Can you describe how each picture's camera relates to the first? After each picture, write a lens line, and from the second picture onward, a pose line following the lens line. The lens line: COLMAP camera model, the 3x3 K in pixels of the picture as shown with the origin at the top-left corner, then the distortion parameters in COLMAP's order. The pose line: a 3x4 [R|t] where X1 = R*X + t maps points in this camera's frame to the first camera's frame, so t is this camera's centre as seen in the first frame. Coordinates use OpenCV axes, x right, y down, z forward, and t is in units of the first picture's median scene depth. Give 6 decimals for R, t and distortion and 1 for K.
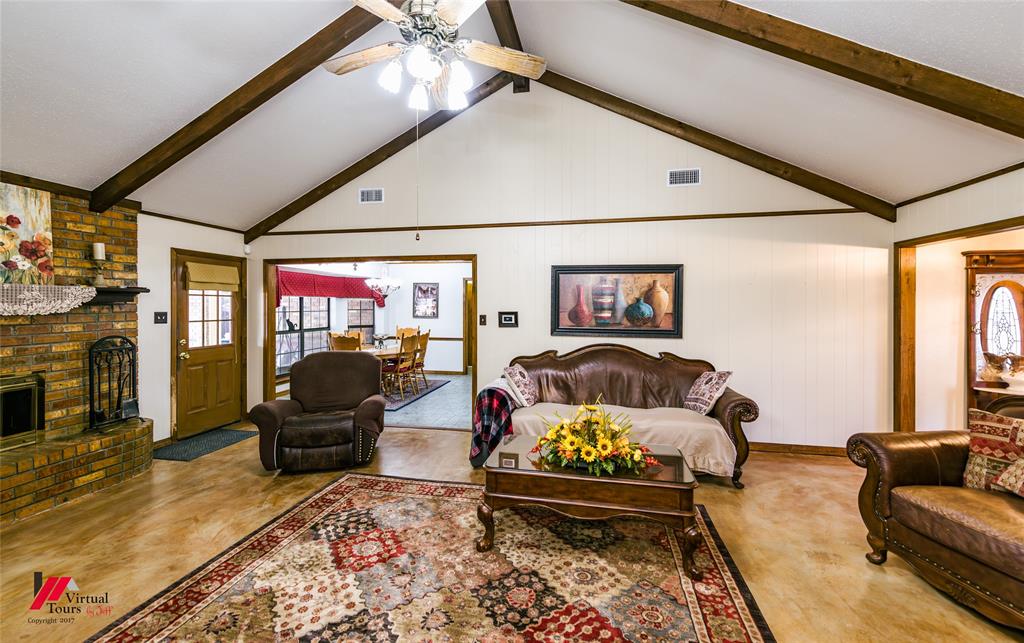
lens RADIAL K [[403.3, 0, 515.6], [0, 403.3, 309.4], [0, 0, 1]] dist [0.011196, -0.000120]
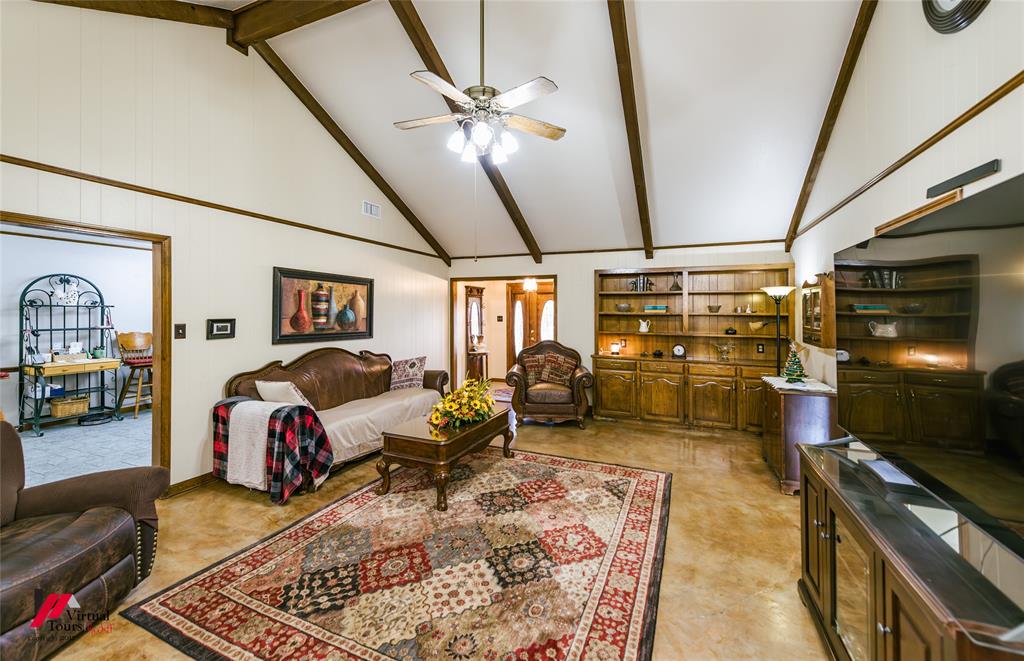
lens RADIAL K [[406.7, 0, 517.4], [0, 406.7, 308.2], [0, 0, 1]] dist [0.001710, 0.000232]
pose [[0.202400, 0.011160, 0.979239, -0.744552], [0.003500, 0.999920, -0.012119, -0.003788], [-0.979297, 0.005880, 0.202345, 0.308535]]
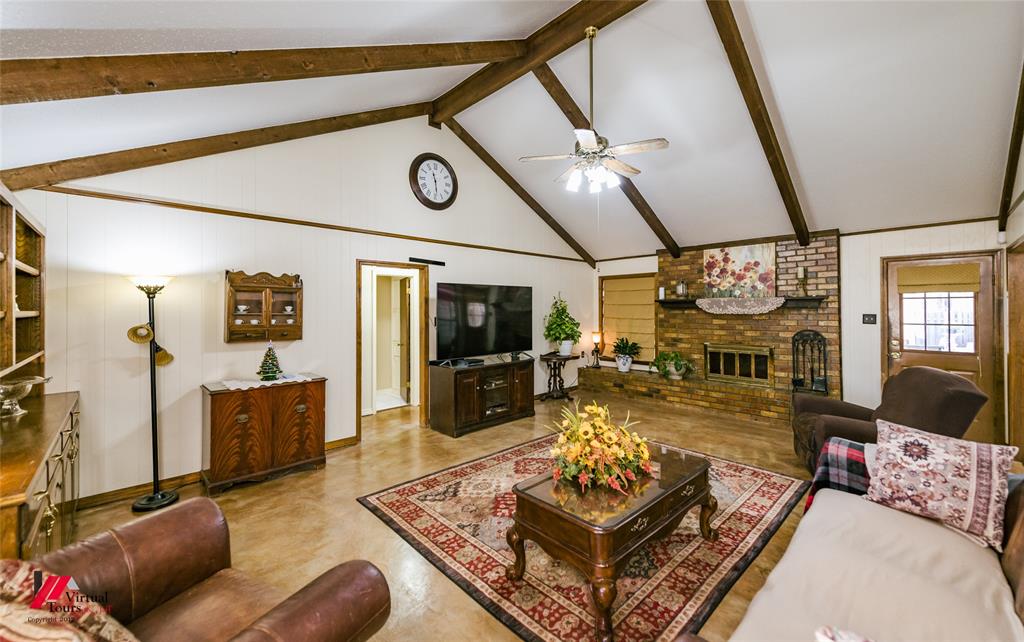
lens RADIAL K [[403.3, 0, 515.6], [0, 403.3, 308.9], [0, 0, 1]] dist [0.011196, -0.000120]
pose [[-0.567565, 0.001619, -0.823327, 0.677747], [-0.003306, 0.999986, 0.004245, -0.010197], [0.823322, 0.005131, -0.567552, 0.839168]]
